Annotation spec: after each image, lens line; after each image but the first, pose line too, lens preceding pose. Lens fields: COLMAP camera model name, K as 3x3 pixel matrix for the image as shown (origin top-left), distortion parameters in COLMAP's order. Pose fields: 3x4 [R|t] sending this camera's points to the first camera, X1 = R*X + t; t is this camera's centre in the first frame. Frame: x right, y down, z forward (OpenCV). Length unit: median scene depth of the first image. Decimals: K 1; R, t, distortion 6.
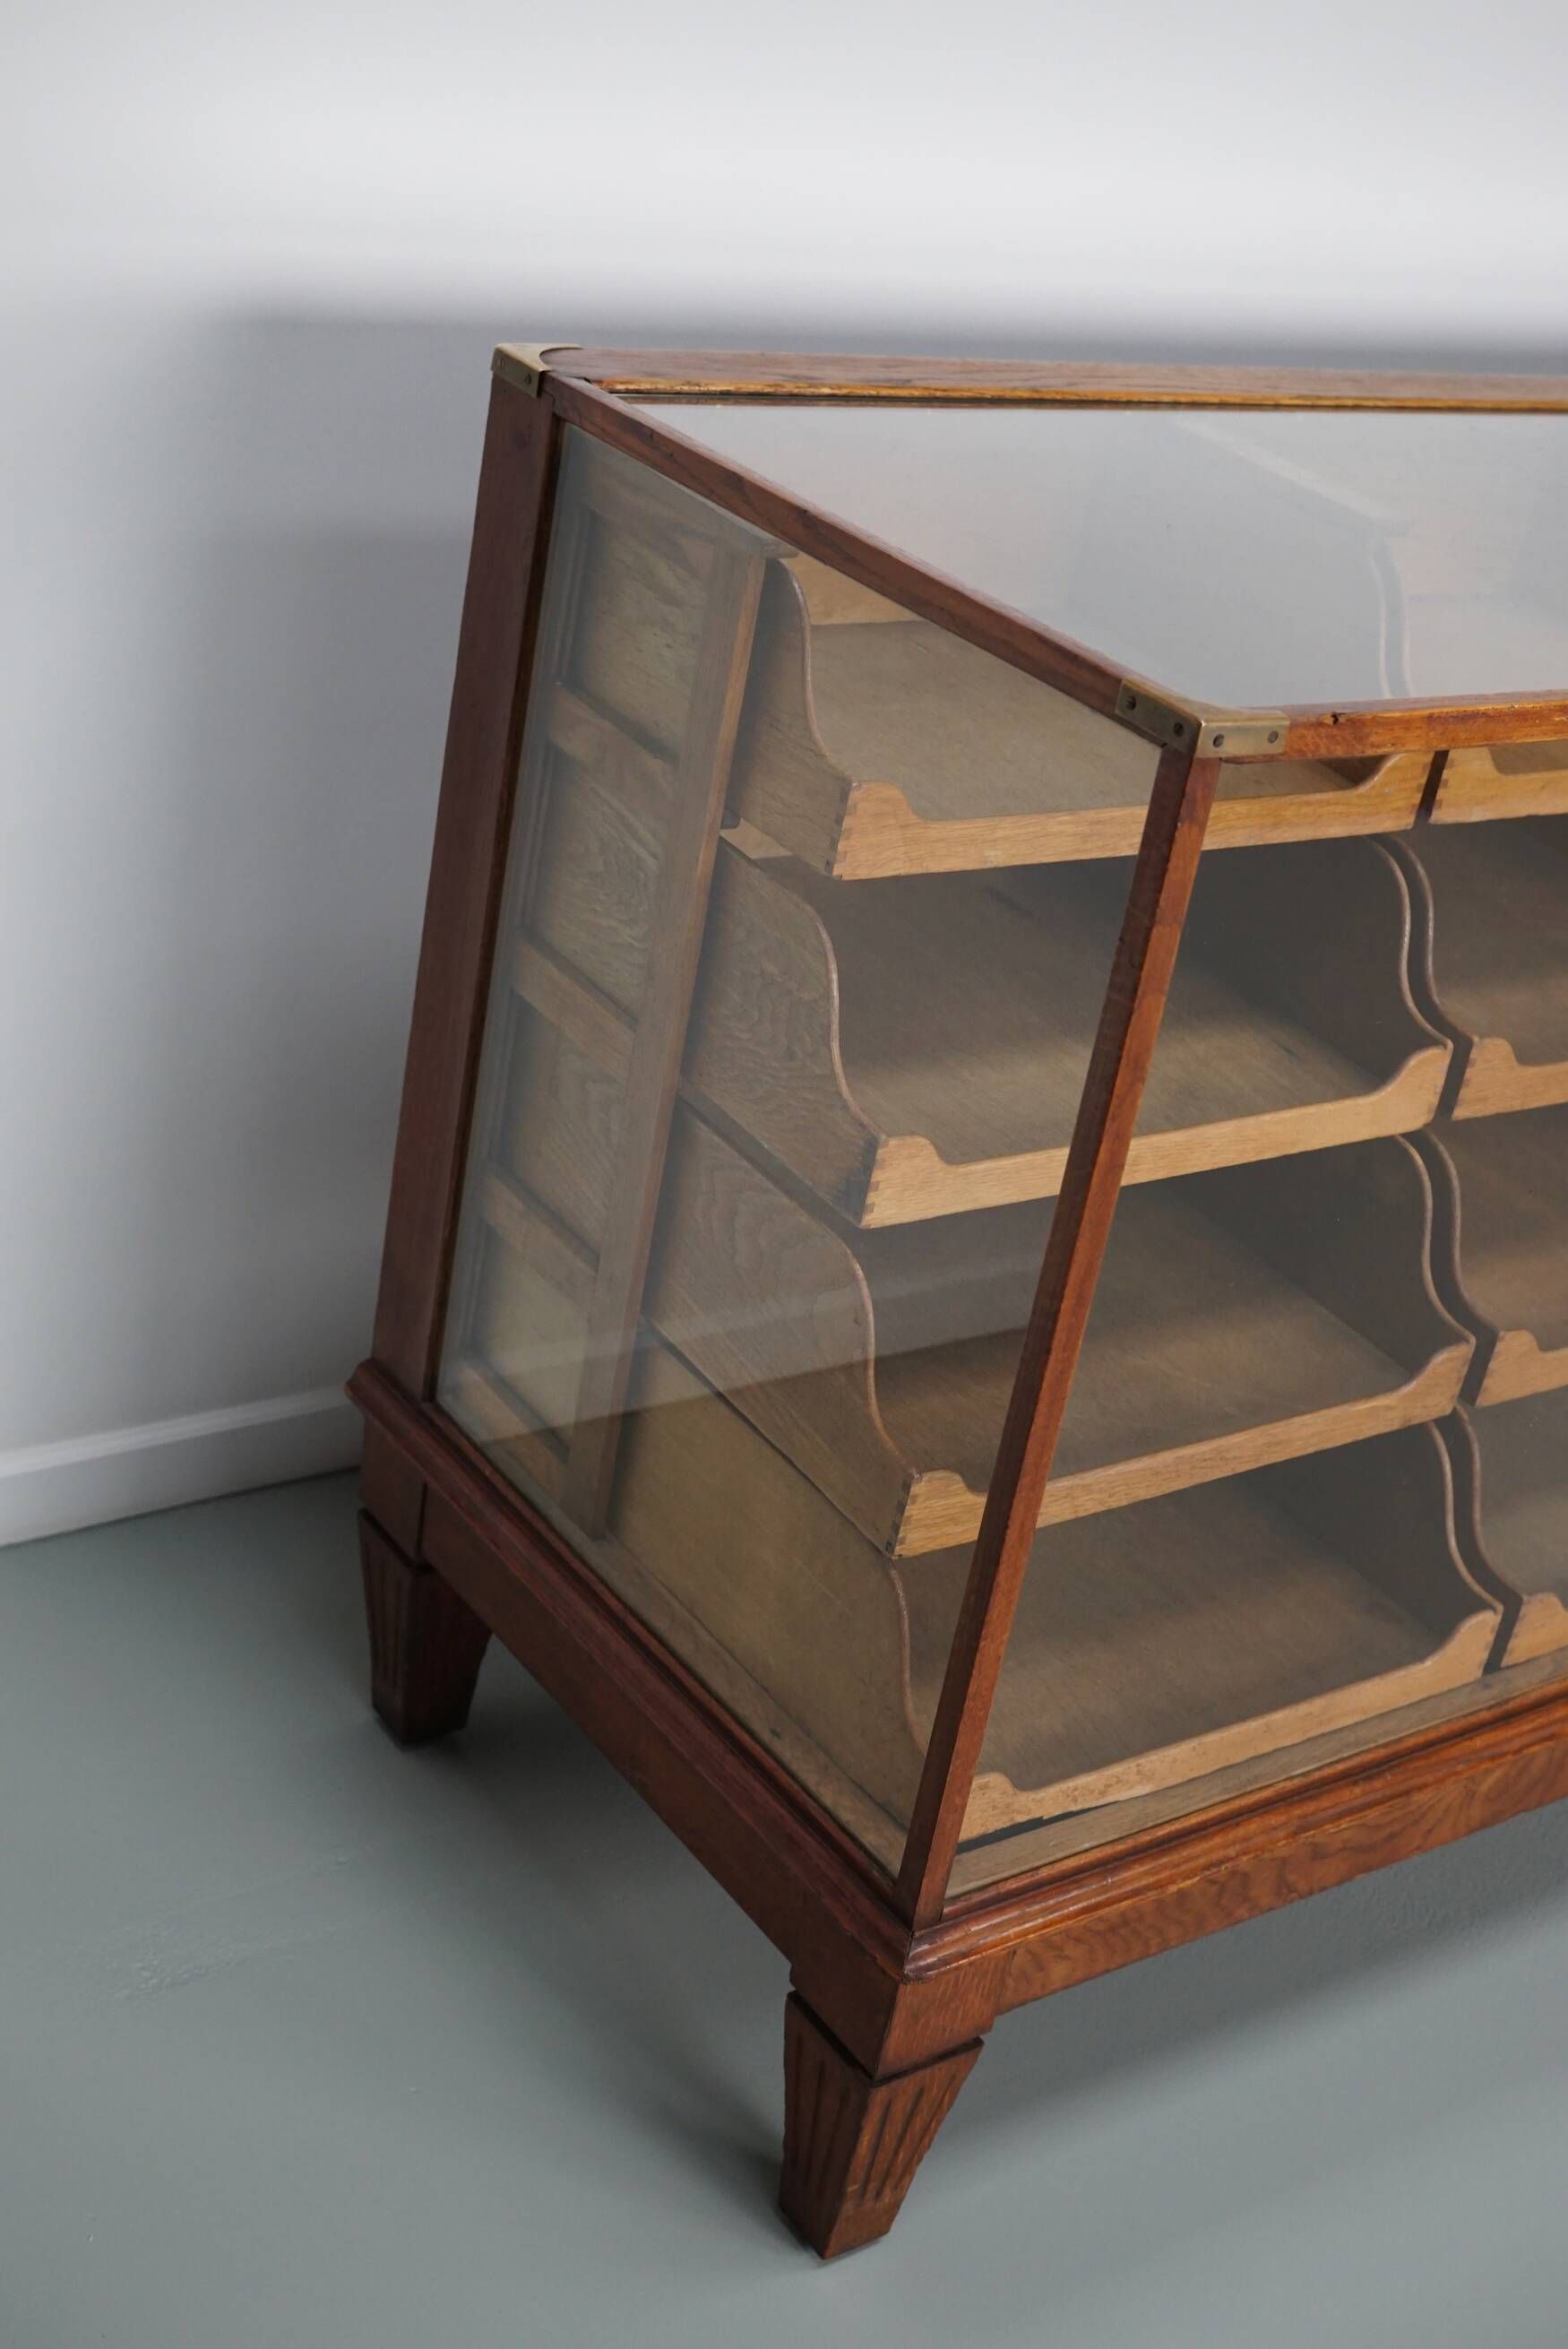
lens RADIAL K [[3041.2, 0, 789.7], [0, 3041.2, 1168.7], [0, 0, 1]] dist [-0.096305, 0.000000]
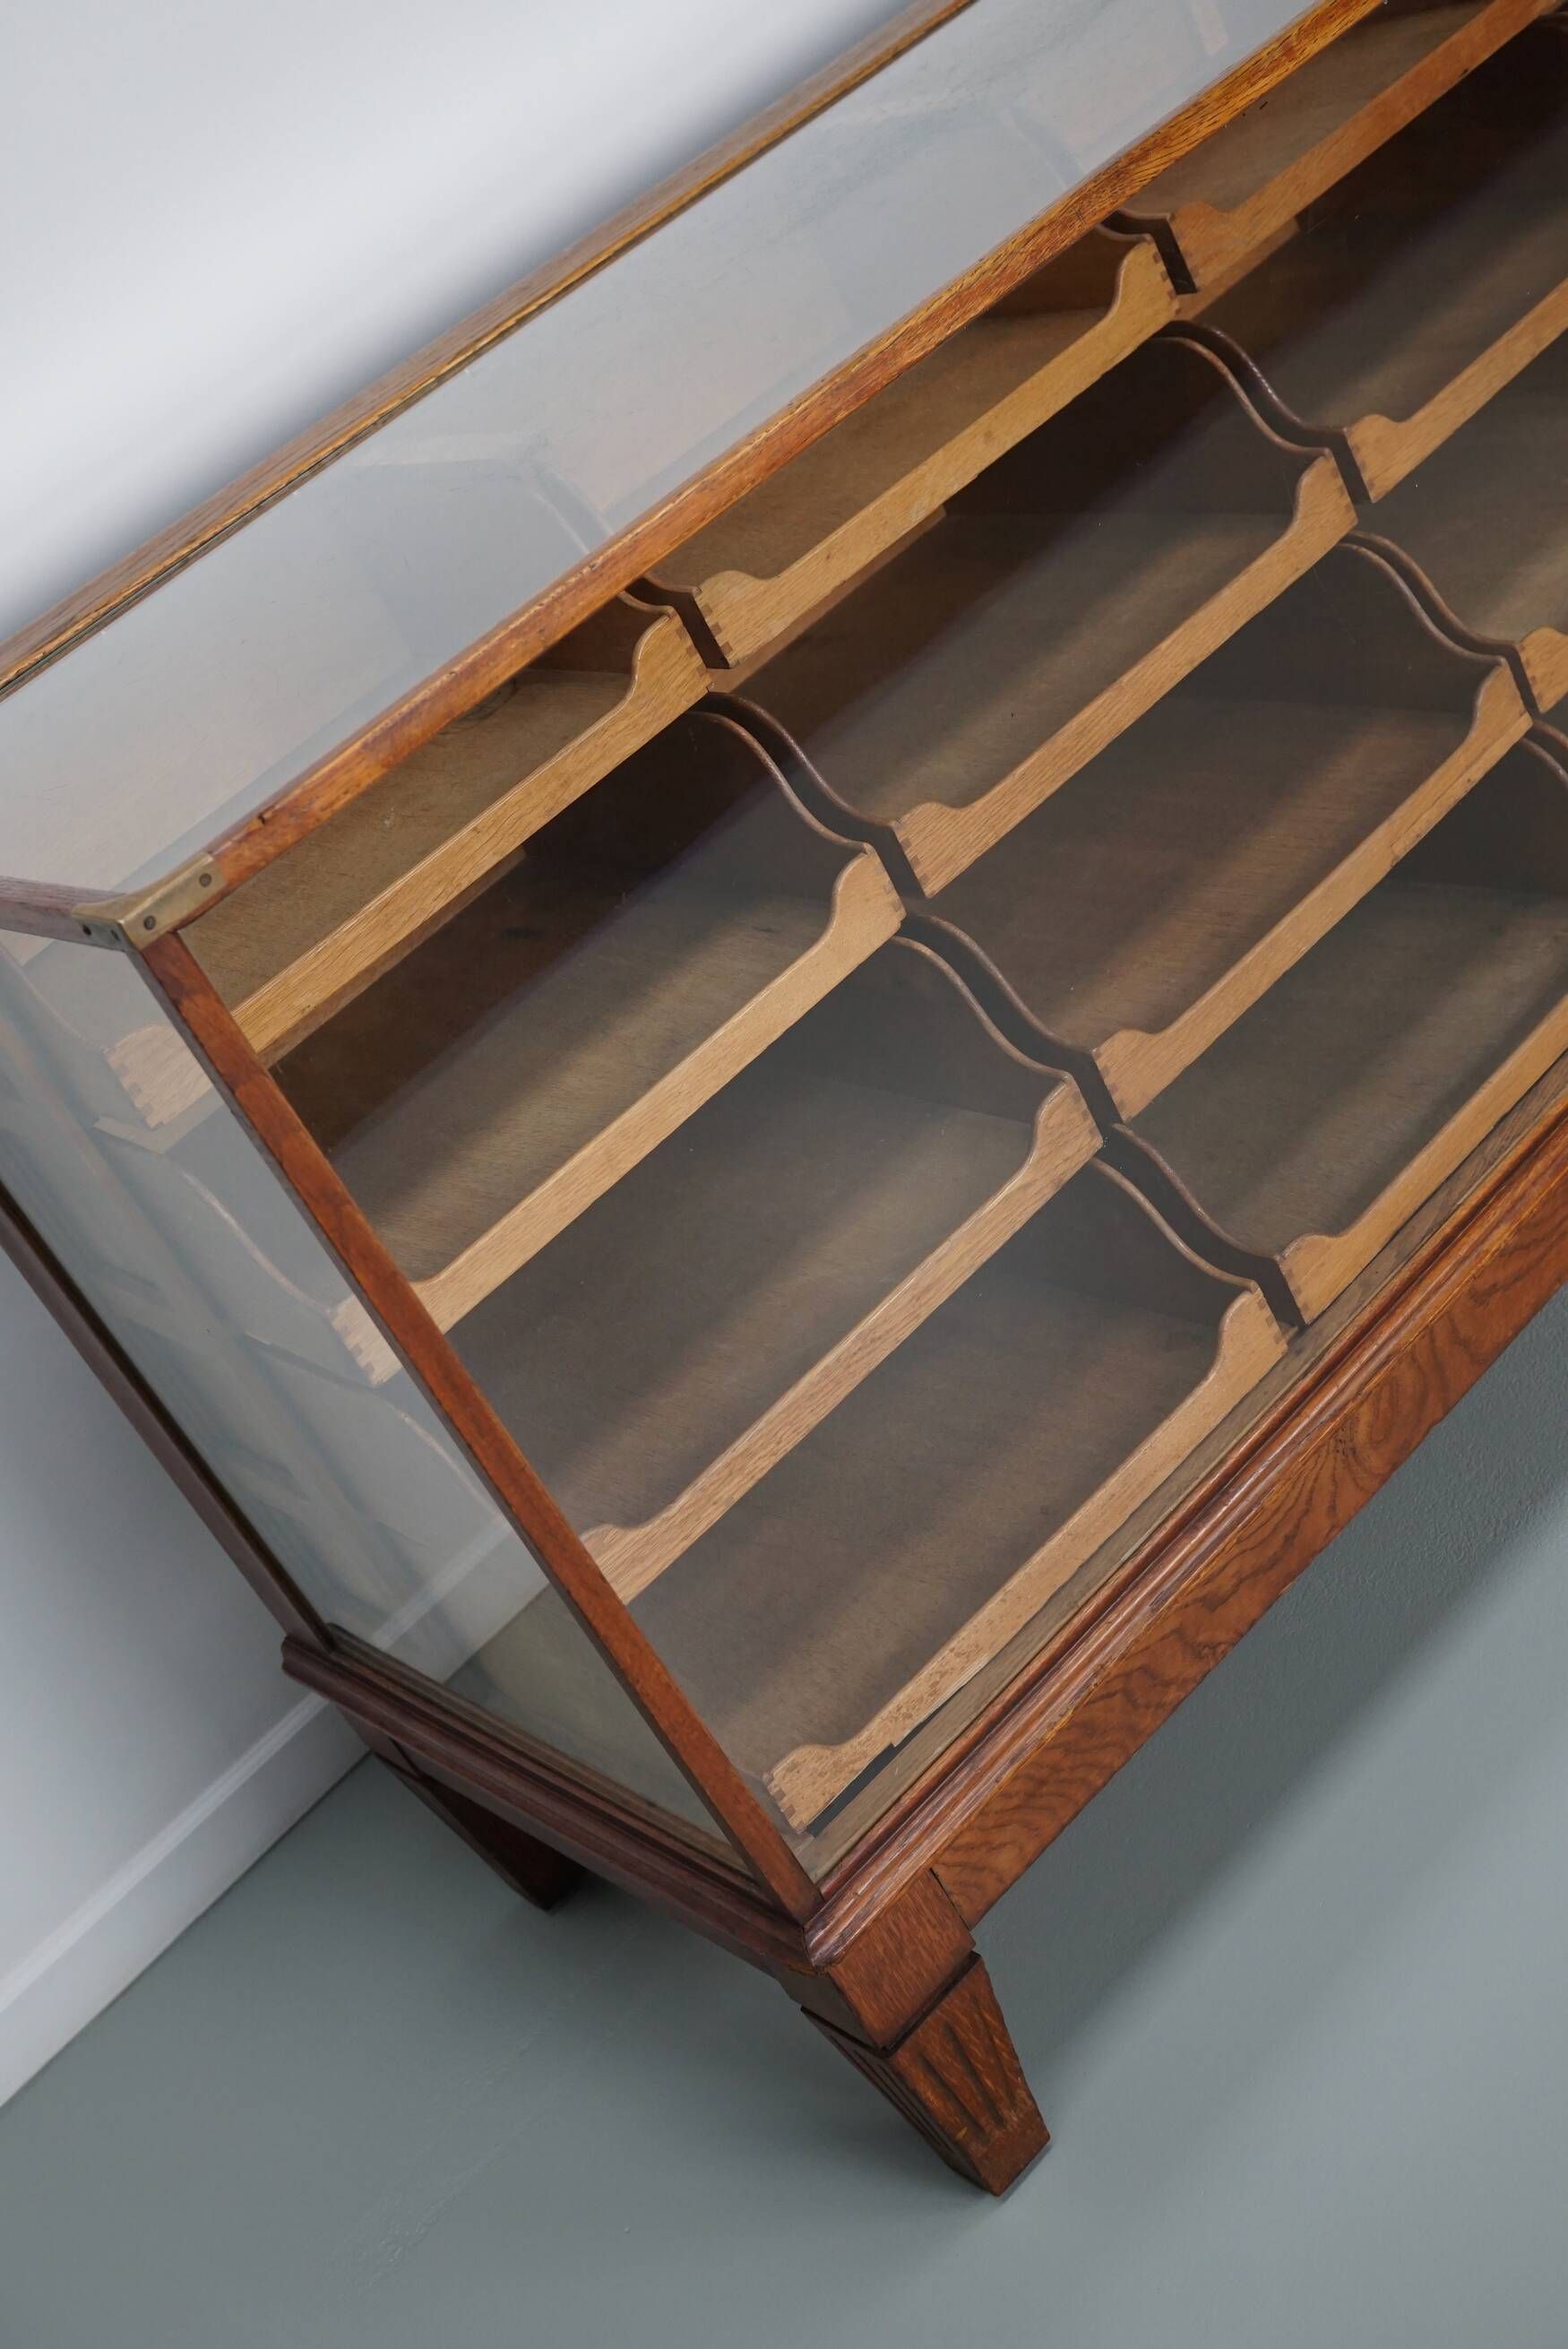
lens RADIAL K [[3041.2, 0, 775.1], [0, 3041.2, 1185.4], [0, 0, 1]] dist [-0.096305, 0.000000]
pose [[0.805762, -0.549992, -0.219673, 0.362040], [0.561207, 0.827566, -0.013451, 0.048184], [0.189192, -0.112444, 0.975481, 0.022513]]
